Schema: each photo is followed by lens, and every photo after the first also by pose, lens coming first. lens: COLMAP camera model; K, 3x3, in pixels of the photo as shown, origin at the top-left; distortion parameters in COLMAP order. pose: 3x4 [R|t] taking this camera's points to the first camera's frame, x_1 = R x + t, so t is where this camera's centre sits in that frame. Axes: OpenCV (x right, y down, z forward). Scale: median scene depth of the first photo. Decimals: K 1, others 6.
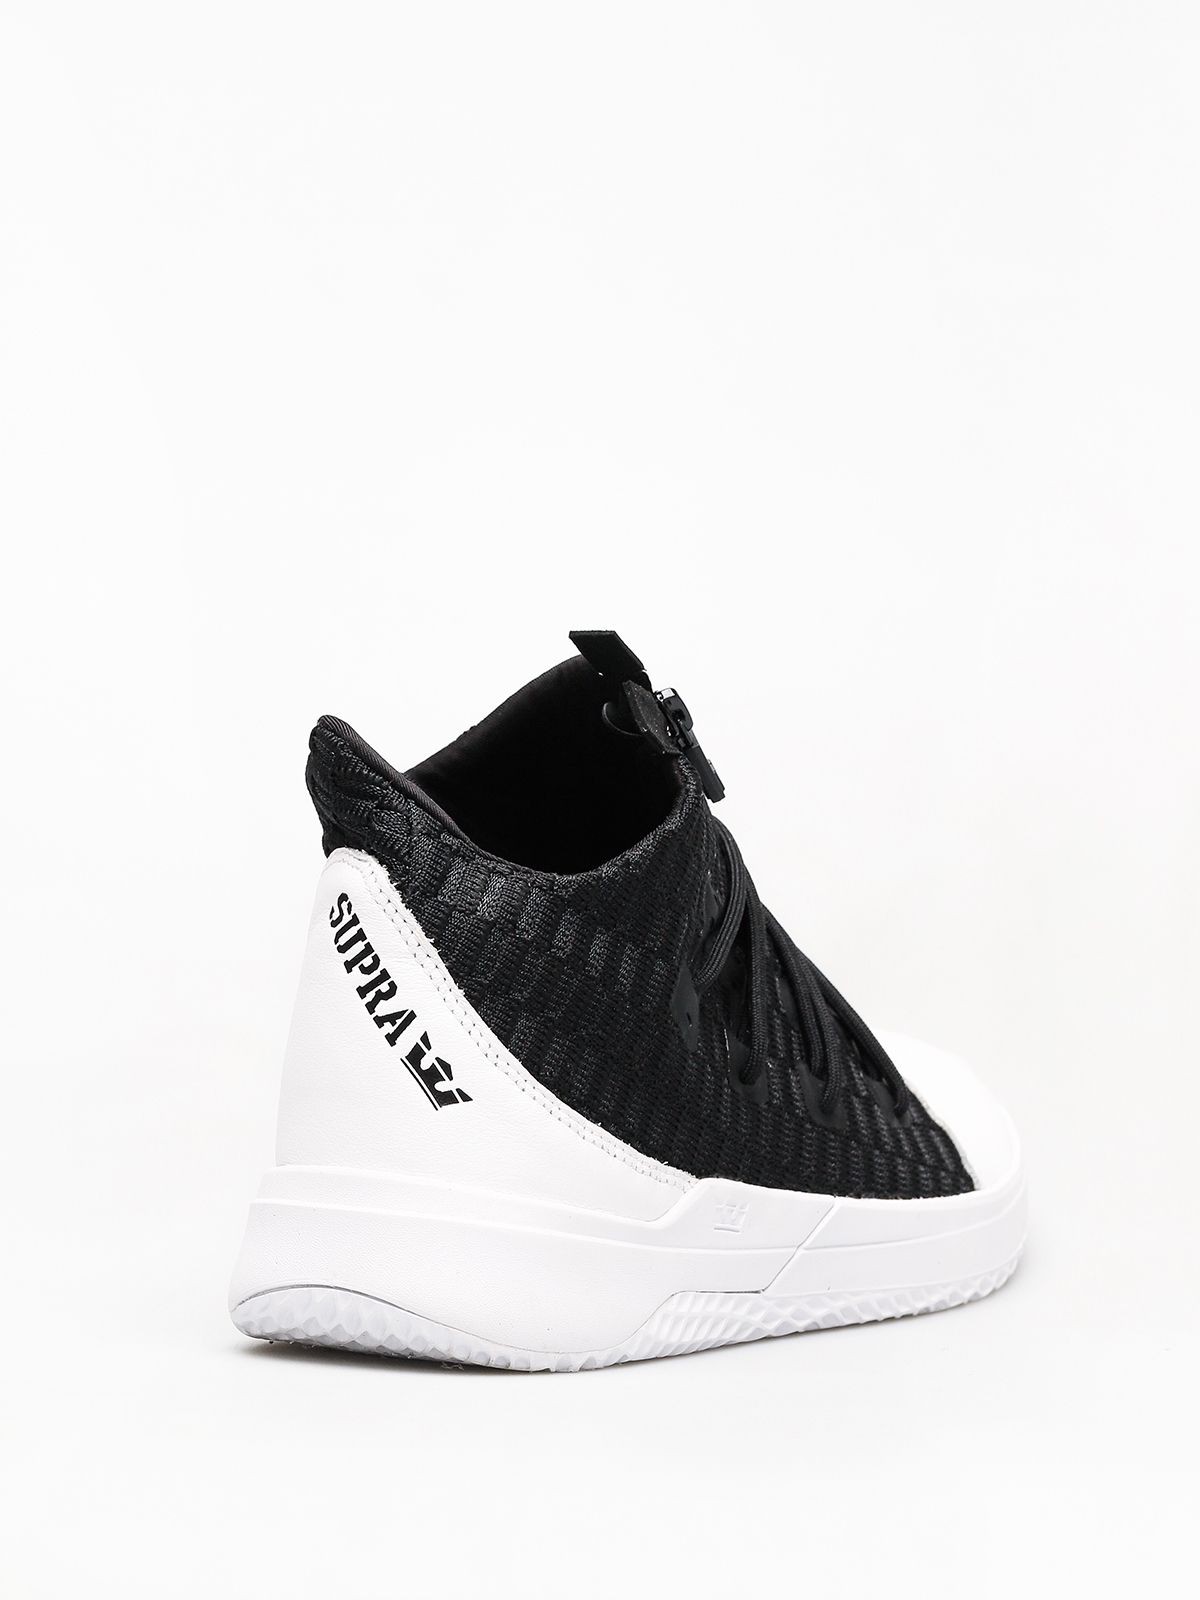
lens RADIAL K [[7653.6, 0, 599.8], [0, 7653.6, 799.3], [0, 0, 1]] dist [0.002652, 0.000000]
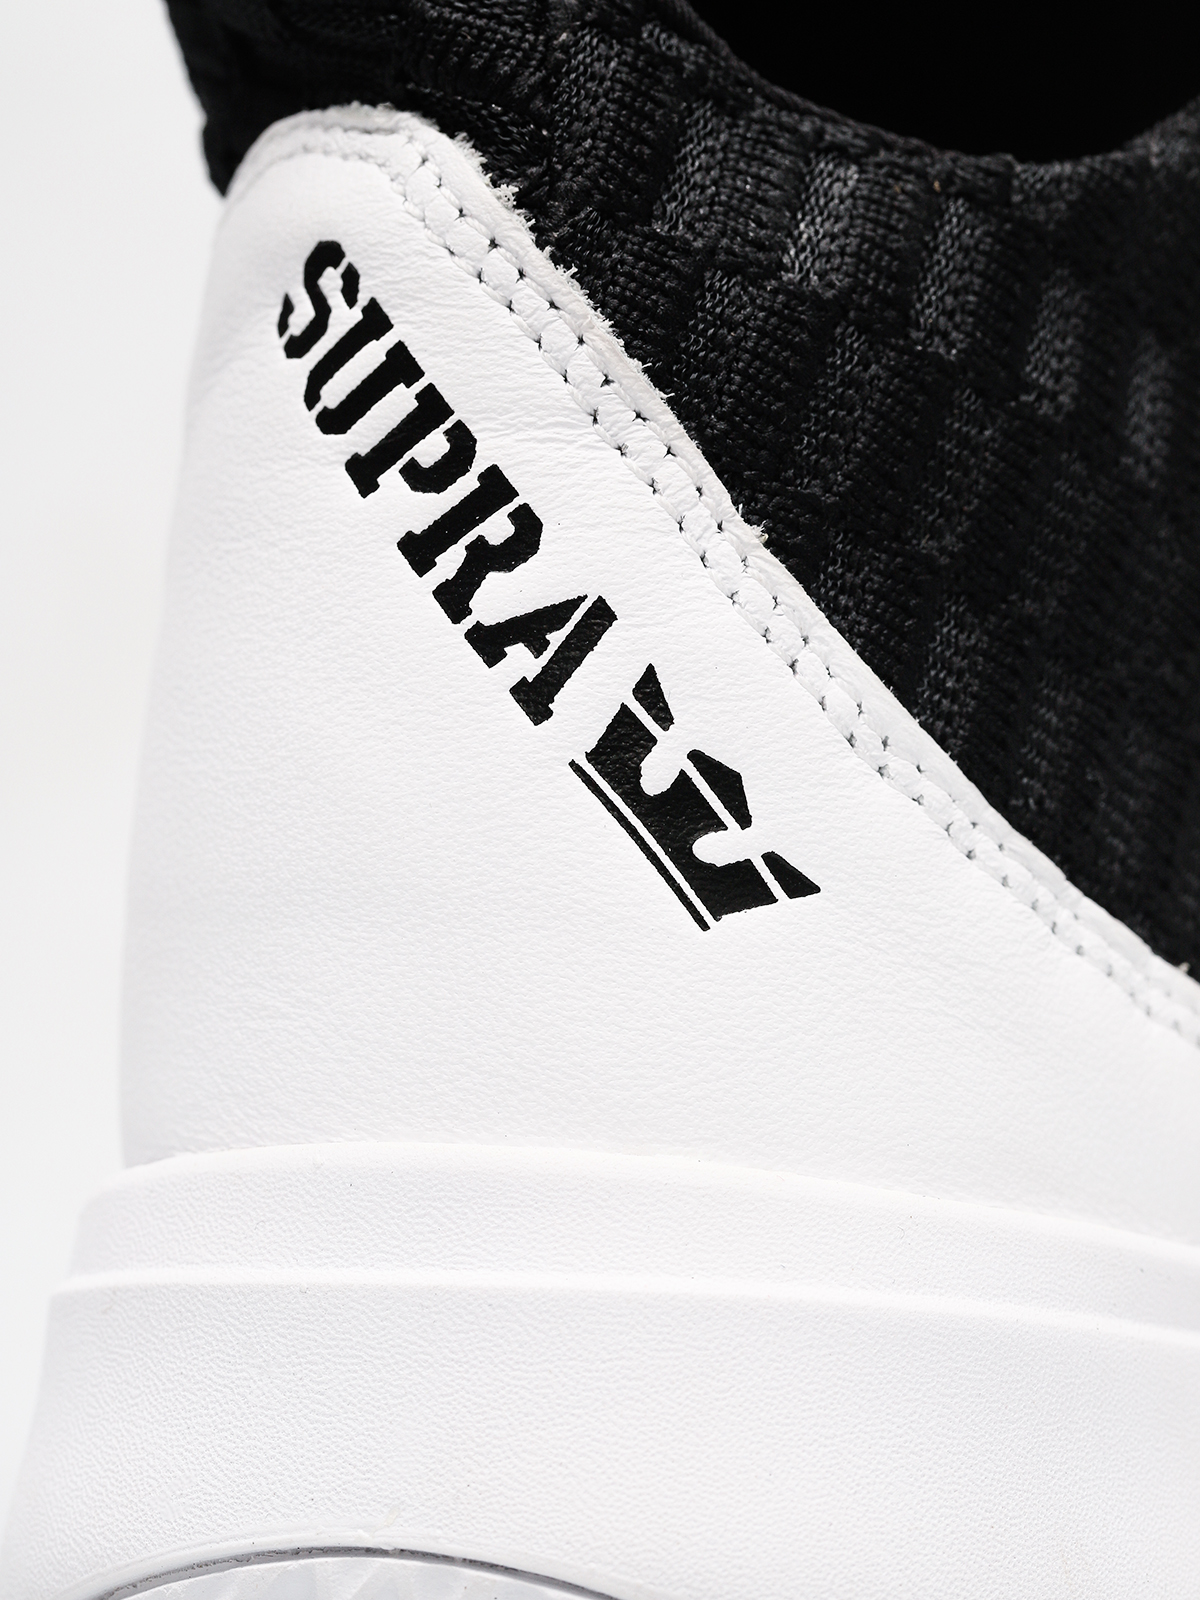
lens RADIAL K [[7653.6, 0, 600.8], [0, 7653.6, 801.3], [0, 0, 1]] dist [0.002652, 0.000000]
pose [[0.993268, -0.049817, 0.104580, -0.055513], [0.053417, 0.998062, -0.031912, 0.044632], [-0.102788, 0.037284, 0.994004, 0.702803]]
